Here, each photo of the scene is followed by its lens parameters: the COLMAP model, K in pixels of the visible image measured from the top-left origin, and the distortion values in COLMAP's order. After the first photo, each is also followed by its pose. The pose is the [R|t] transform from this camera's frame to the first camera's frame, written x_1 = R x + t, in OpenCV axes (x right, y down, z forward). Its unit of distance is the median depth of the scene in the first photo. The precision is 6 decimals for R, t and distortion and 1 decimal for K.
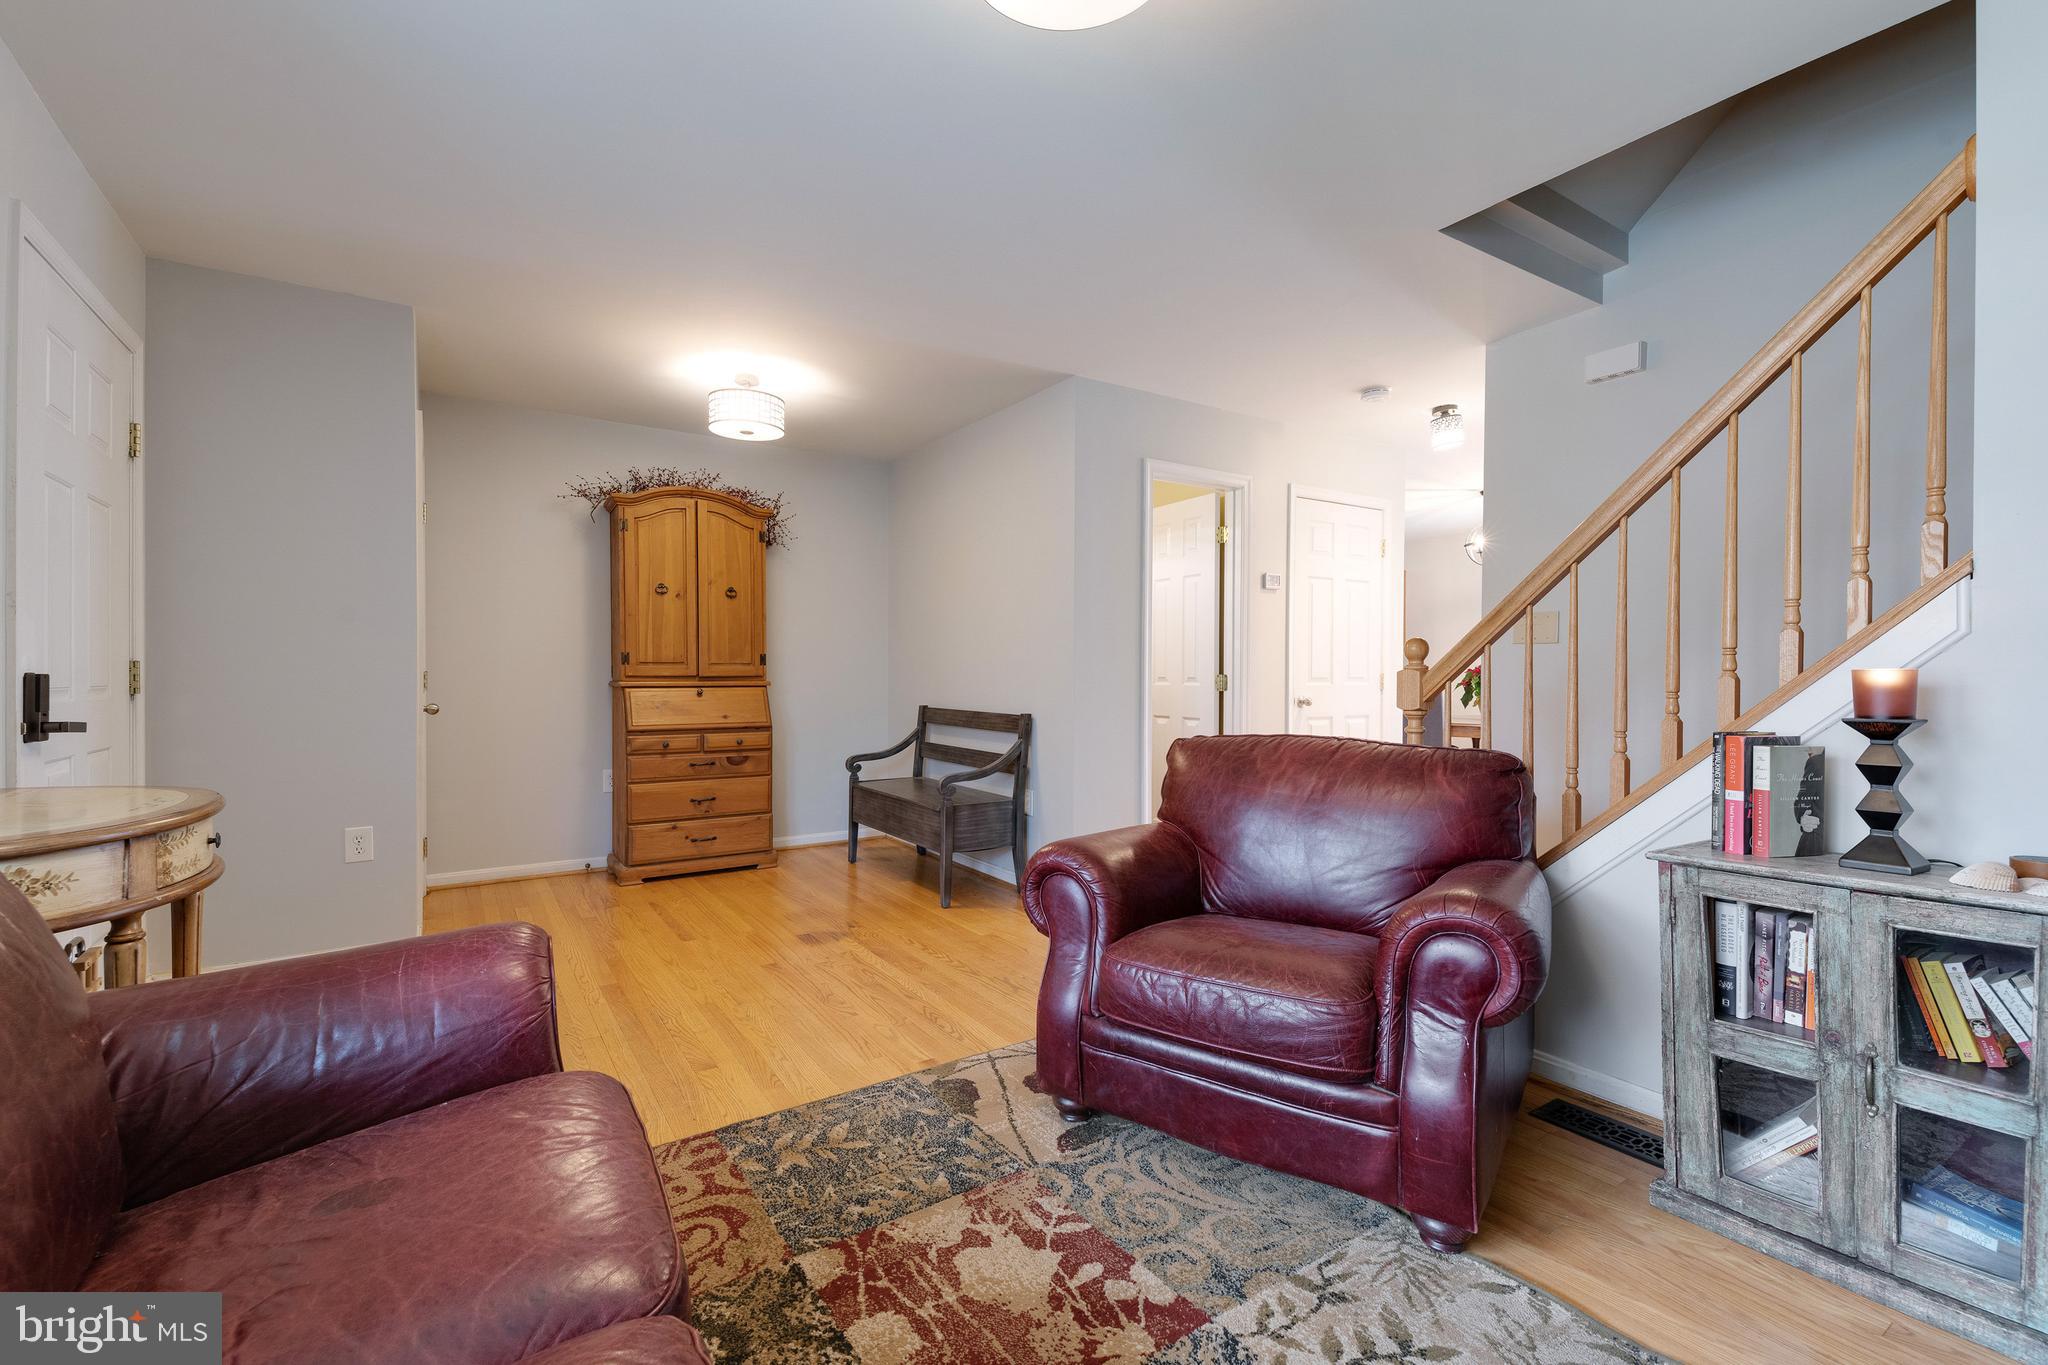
lens RADIAL K [[878.4, 0, 1030.6], [0, 878.4, 667.6], [0, 0, 1]] dist [0.053765, -0.025428]
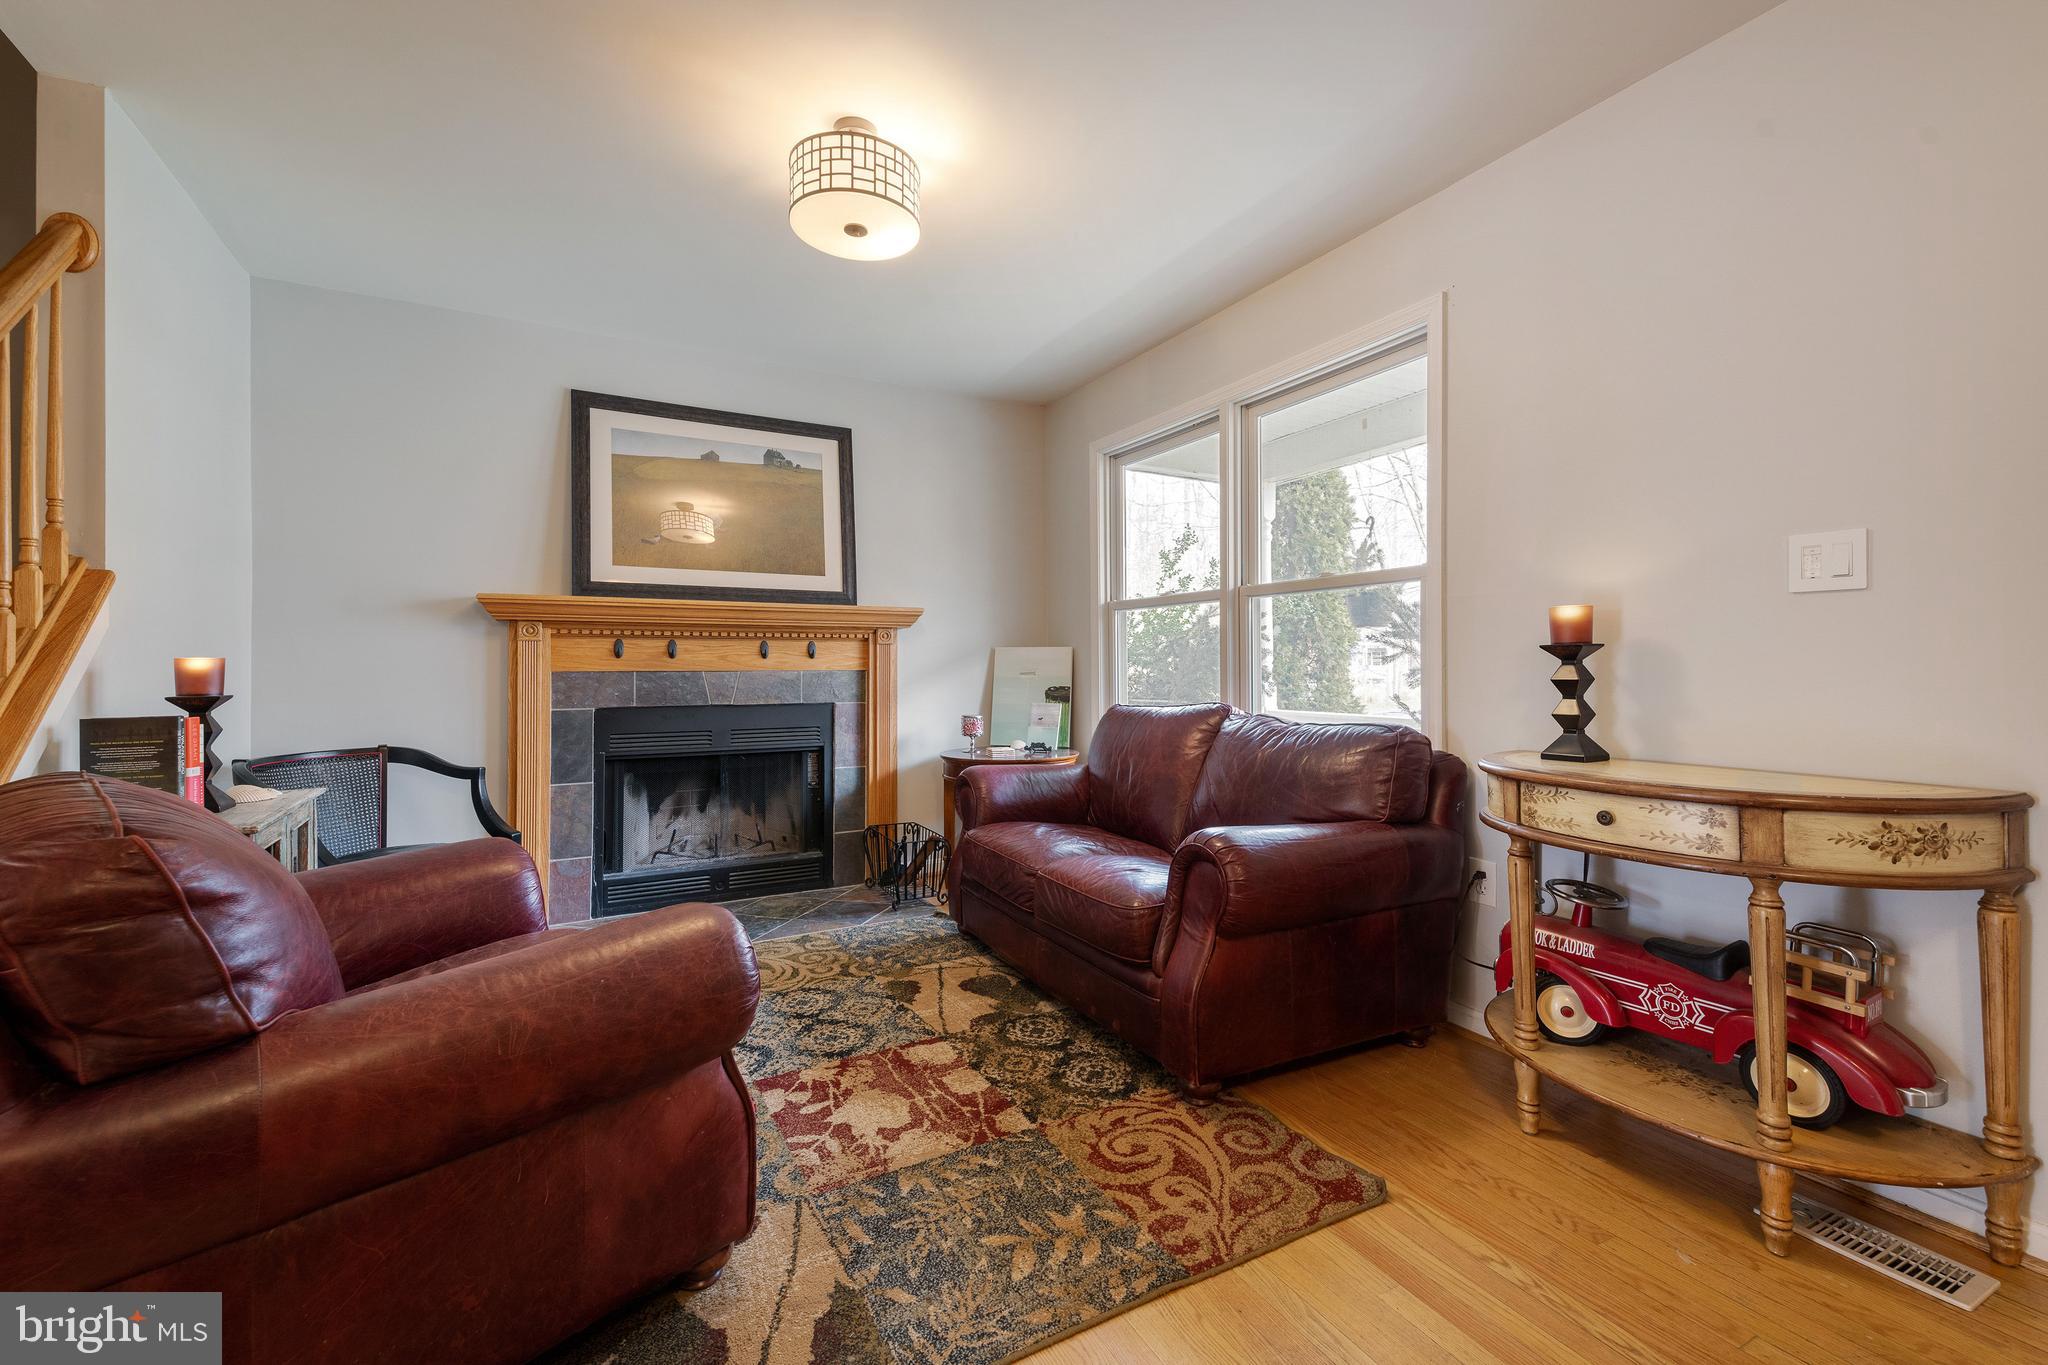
lens RADIAL K [[852.8, 0, 1024.4], [0, 852.8, 675.2], [0, 0, 1]] dist [0.058182, -0.022328]
pose [[-0.995123, 0.000691, 0.098638, -0.343206], [0.001103, 0.999991, 0.004129, 0.024479], [-0.098634, 0.004218, -0.995115, 2.056900]]
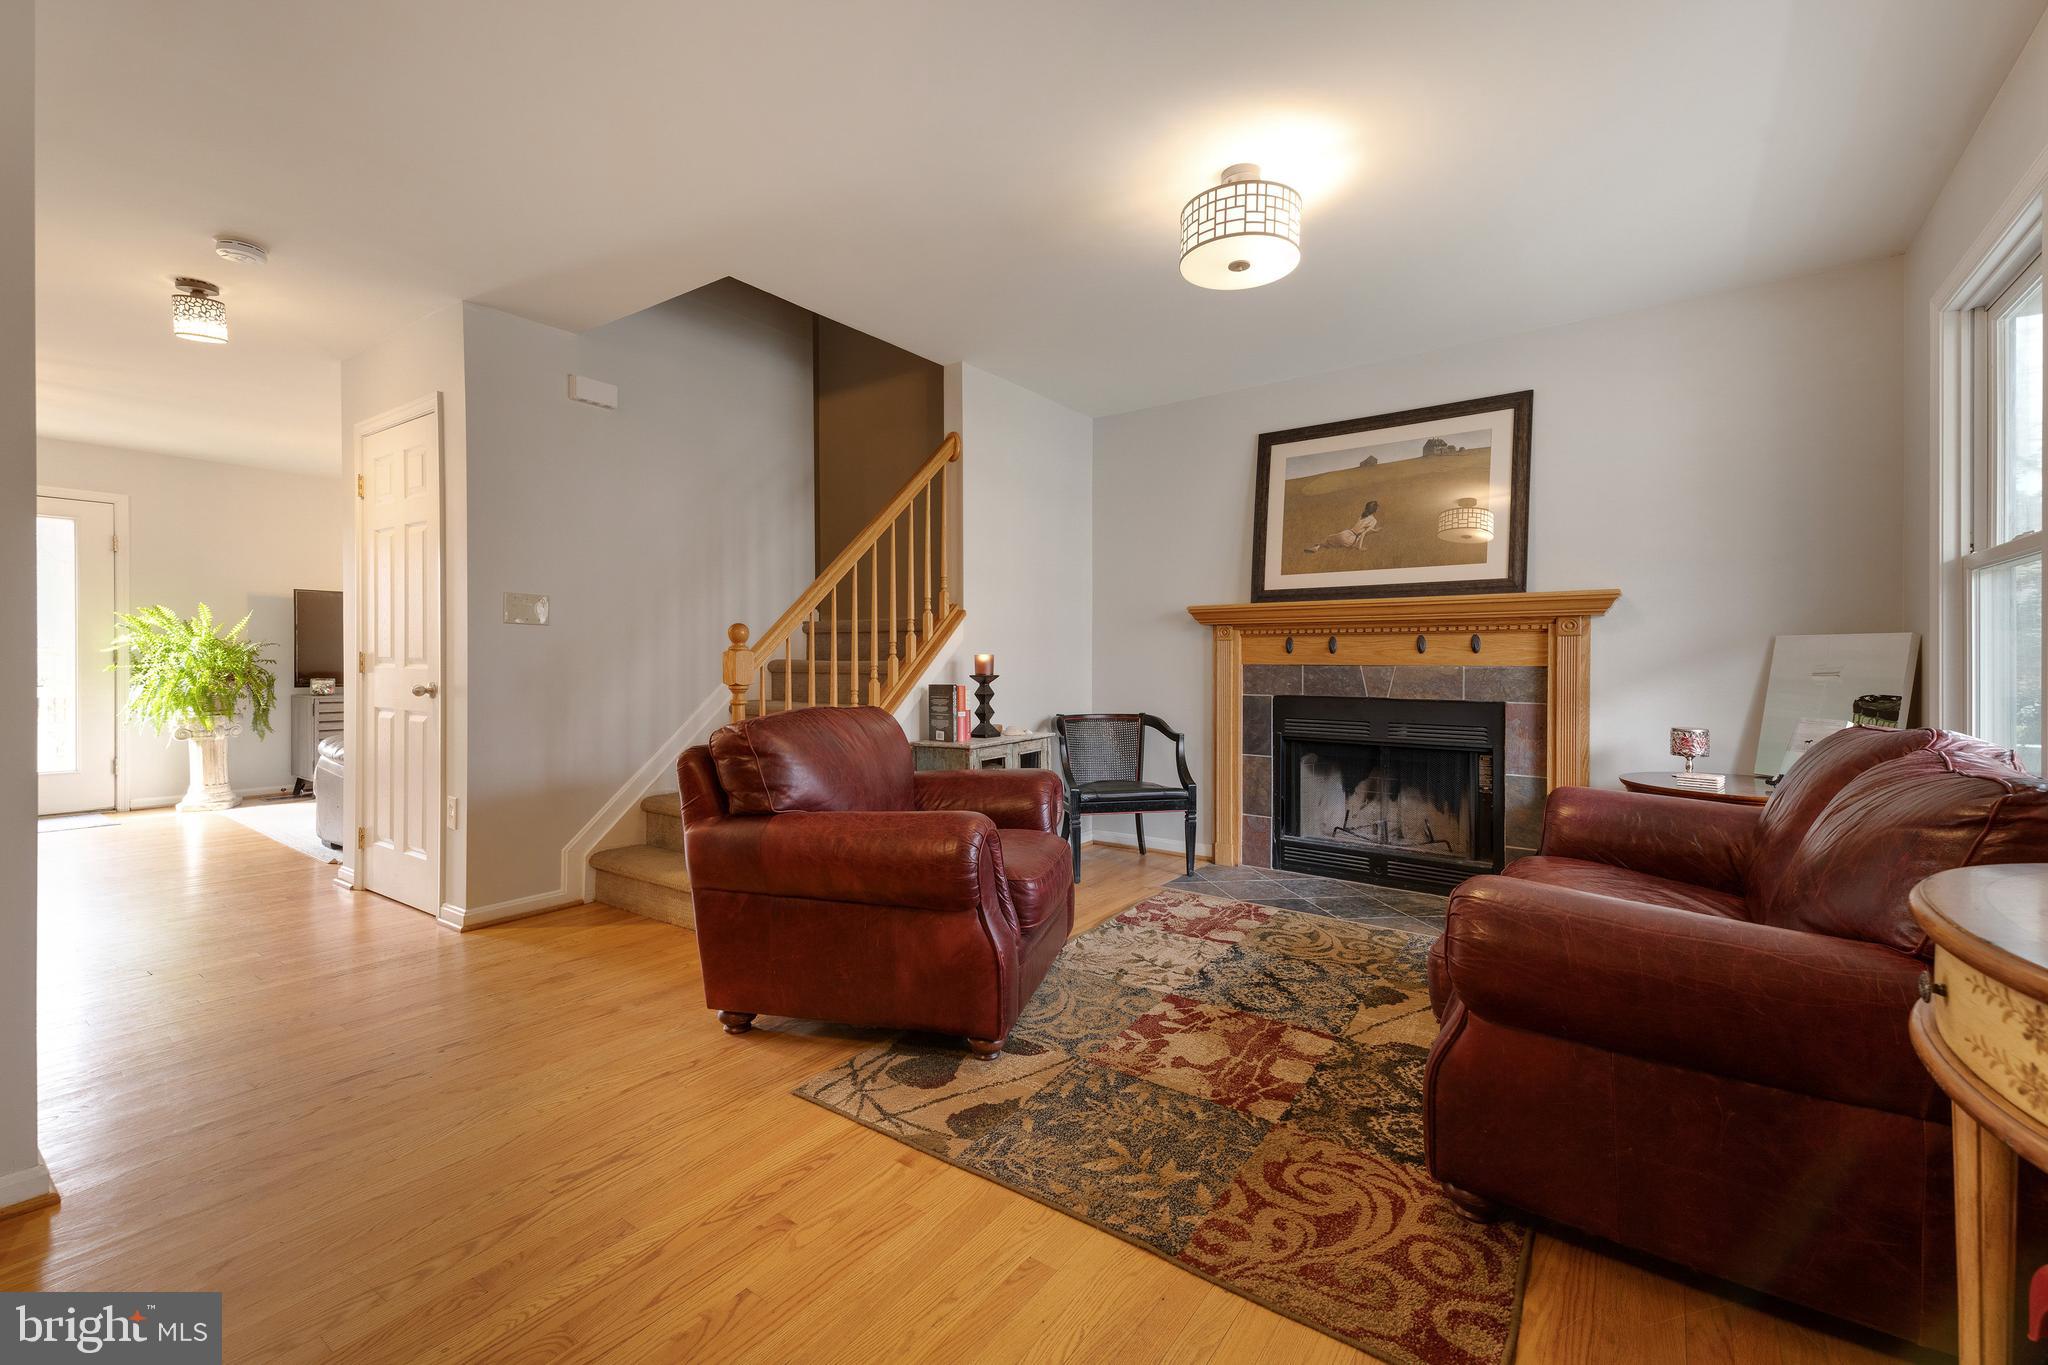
lens RADIAL K [[852.8, 0, 1024.4], [0, 852.8, 675.2], [0, 0, 1]] dist [0.058182, -0.022328]
pose [[-0.350875, -0.017973, 0.936250, -1.175488], [-0.010120, 0.999830, 0.015401, 0.022834], [-0.936367, -0.004072, -0.350998, 1.640323]]
